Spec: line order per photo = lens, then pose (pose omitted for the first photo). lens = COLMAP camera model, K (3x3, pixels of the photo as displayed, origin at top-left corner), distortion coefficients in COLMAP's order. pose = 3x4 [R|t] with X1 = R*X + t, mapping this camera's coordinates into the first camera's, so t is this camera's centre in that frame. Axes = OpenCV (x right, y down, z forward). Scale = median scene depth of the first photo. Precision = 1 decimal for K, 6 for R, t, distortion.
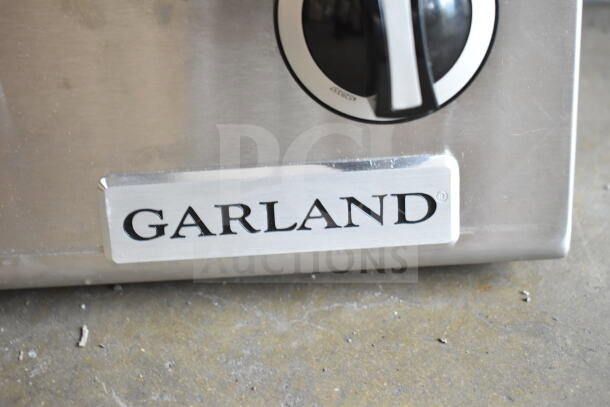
lens RADIAL K [[961.2, 0, 301.9], [0, 961.2, 205.9], [0, 0, 1]] dist [-0.005408, 0.000000]
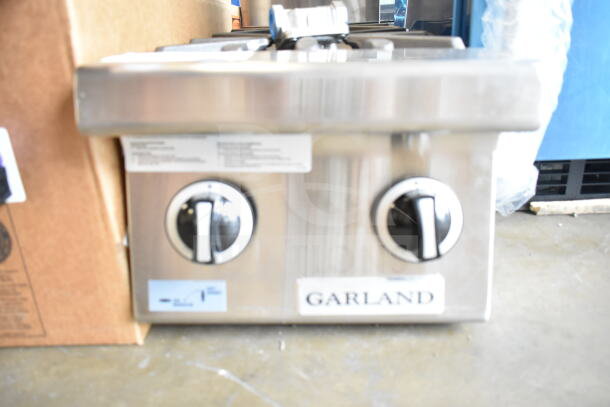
lens RADIAL K [[475.4, 0, 299.4], [0, 475.4, 199.2], [0, 0, 1]] dist [-0.015471, 0.008389]
pose [[0.997638, 0.039046, -0.056510, -0.141580], [-0.049648, 0.978453, -0.200412, 0.015049], [0.047467, 0.202745, 0.978081, -0.246470]]
